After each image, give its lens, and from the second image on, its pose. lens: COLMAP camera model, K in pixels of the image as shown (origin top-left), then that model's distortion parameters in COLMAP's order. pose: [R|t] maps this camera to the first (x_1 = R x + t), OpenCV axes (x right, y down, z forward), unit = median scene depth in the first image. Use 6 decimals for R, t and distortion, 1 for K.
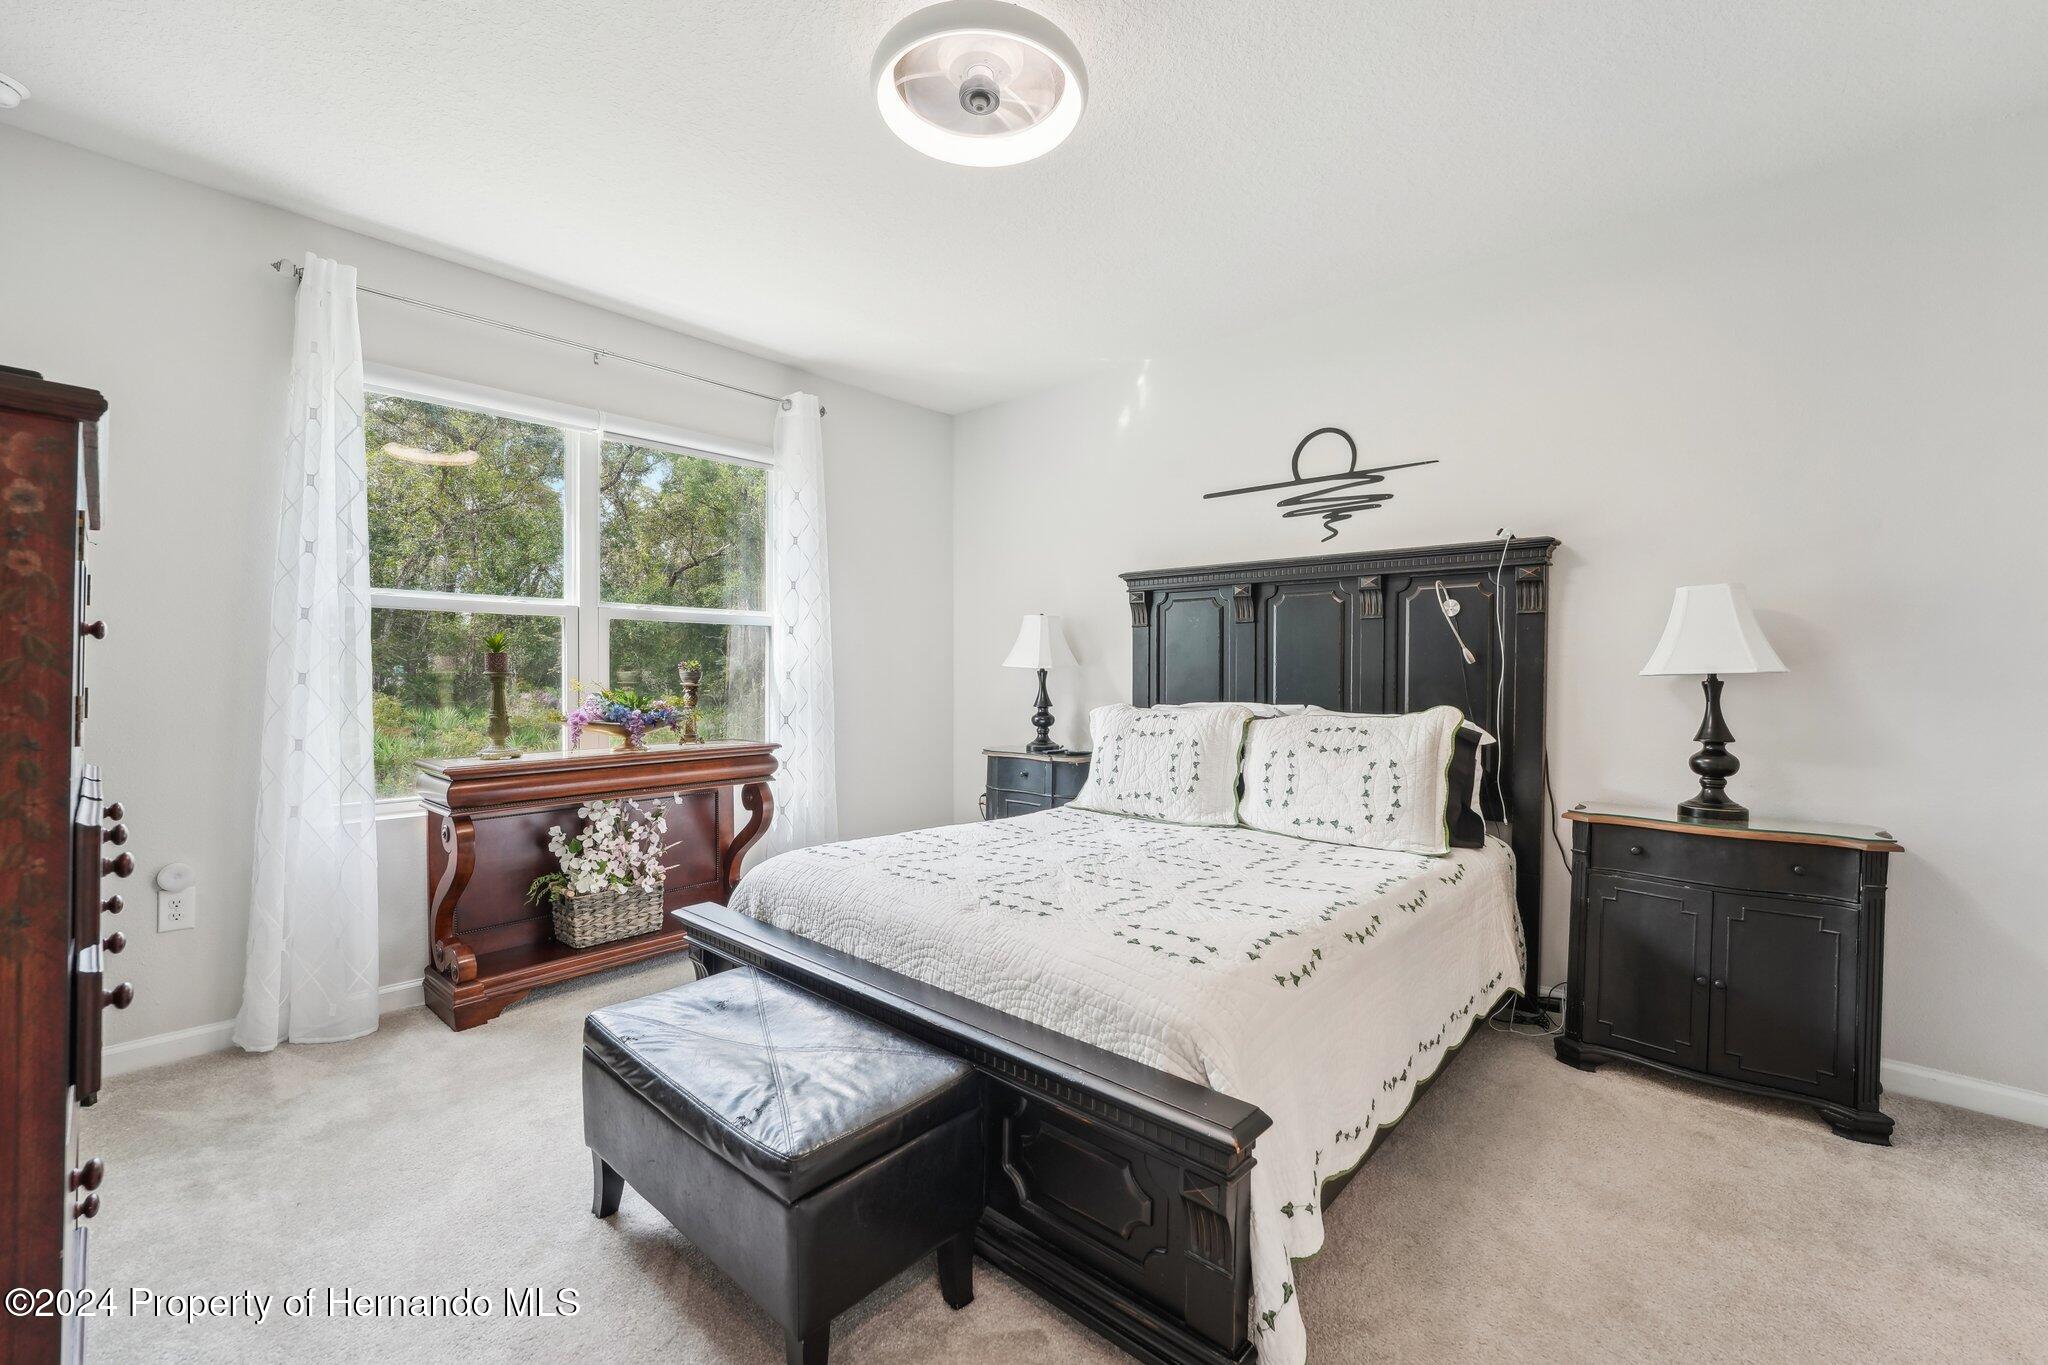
lens RADIAL K [[841.4, 0, 1014.9], [0, 841.4, 676.0], [0, 0, 1]] dist [-0.002619, -0.000107]
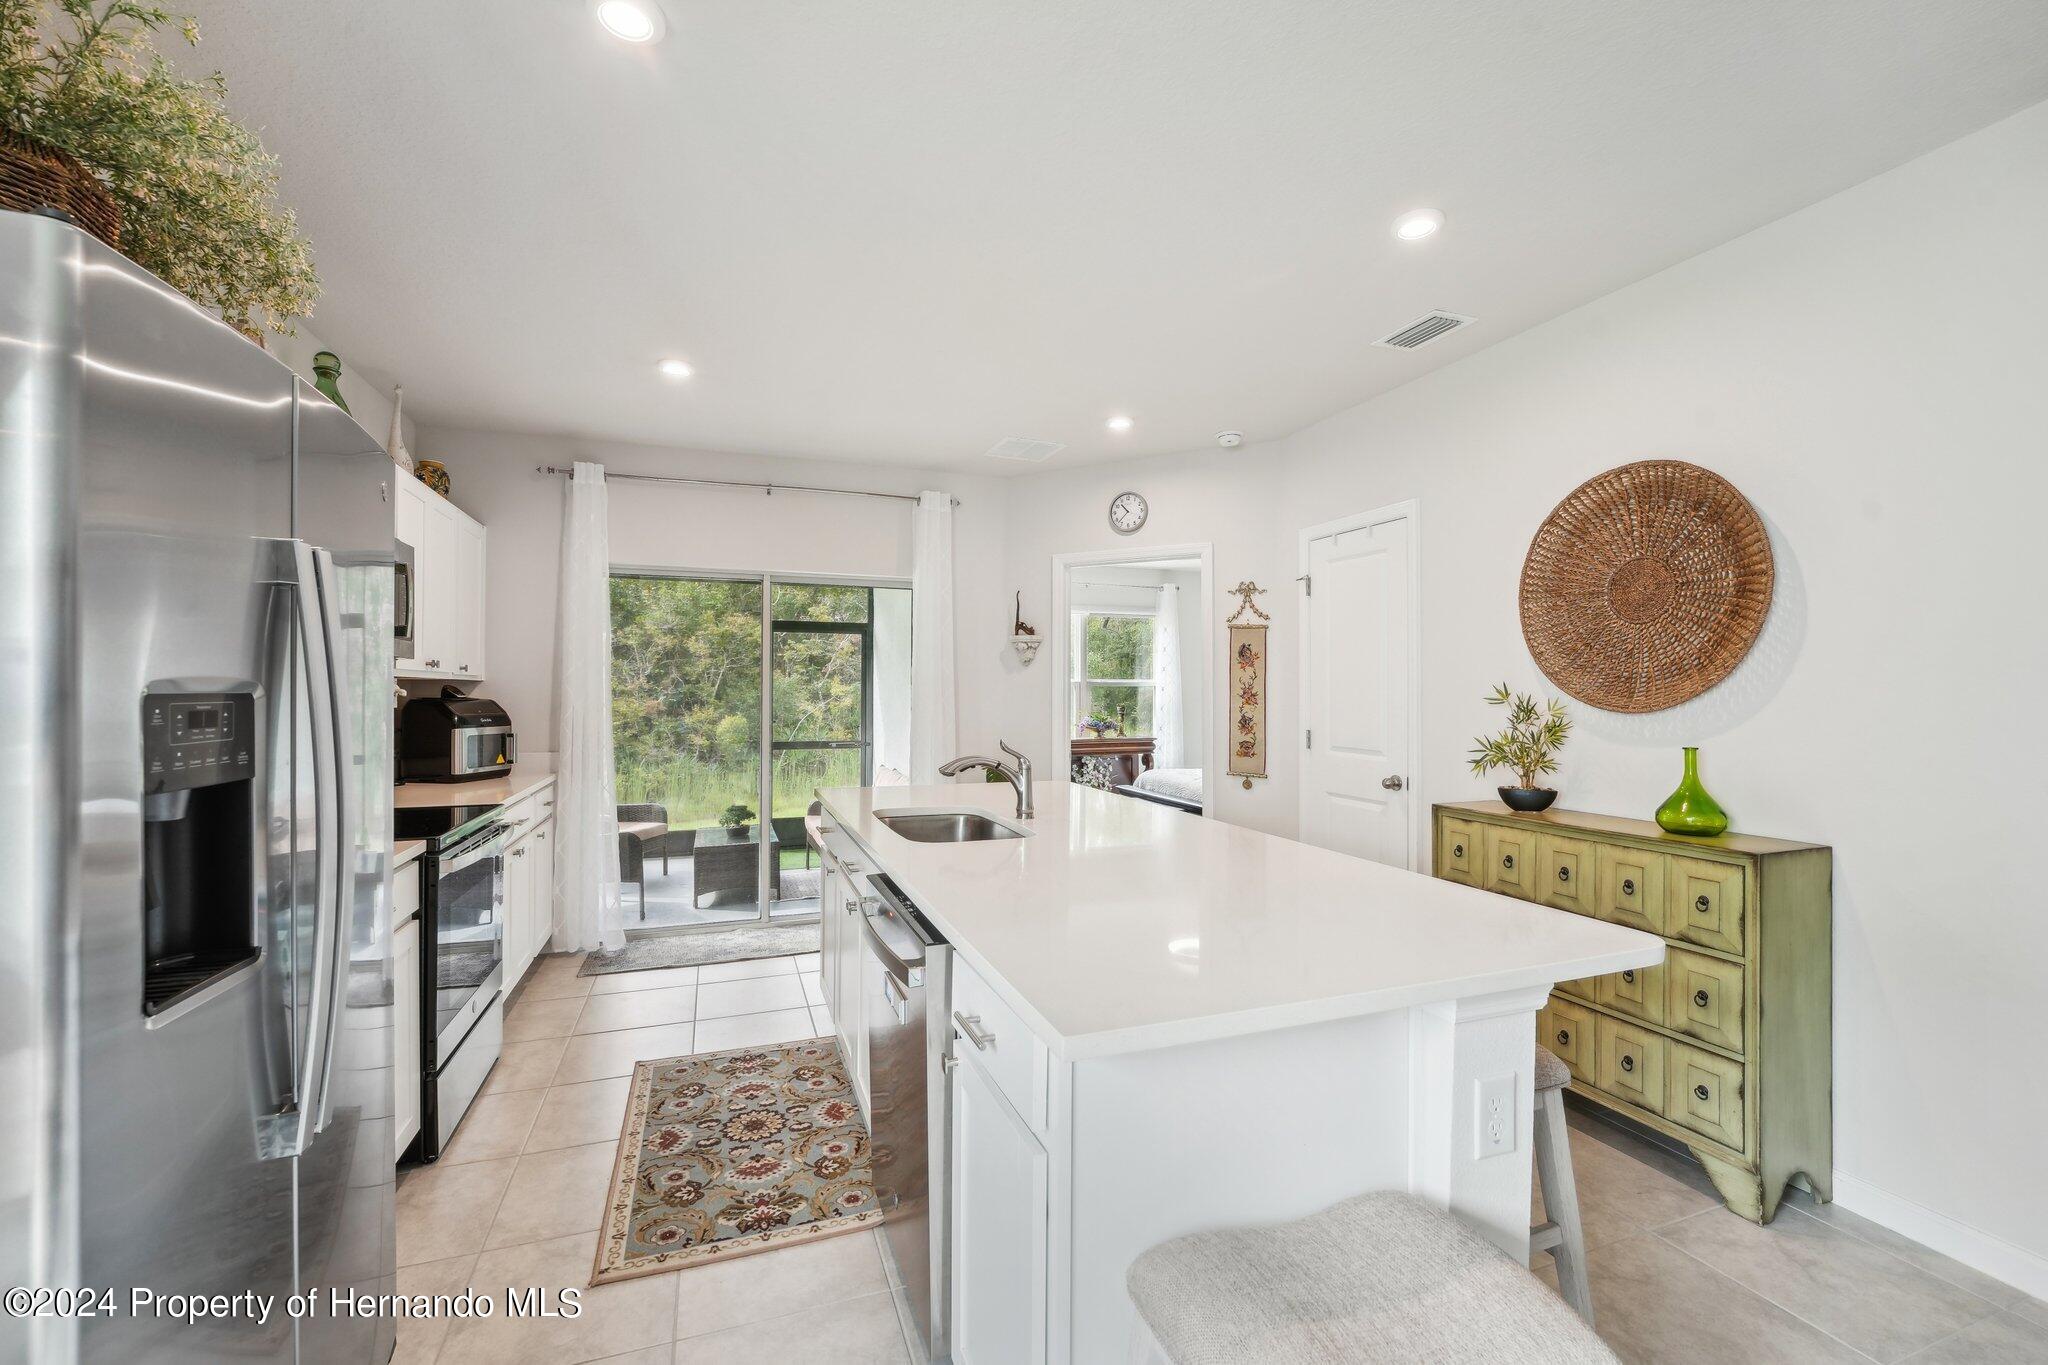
lens RADIAL K [[841.4, 0, 1022.9], [0, 841.4, 691.2], [0, 0, 1]] dist [-0.002619, -0.000107]
pose [[0.883773, -0.004805, -0.467890, 0.504786], [-0.001278, 0.999919, -0.012681, -0.020409], [0.467913, 0.011805, 0.883696, -1.295014]]
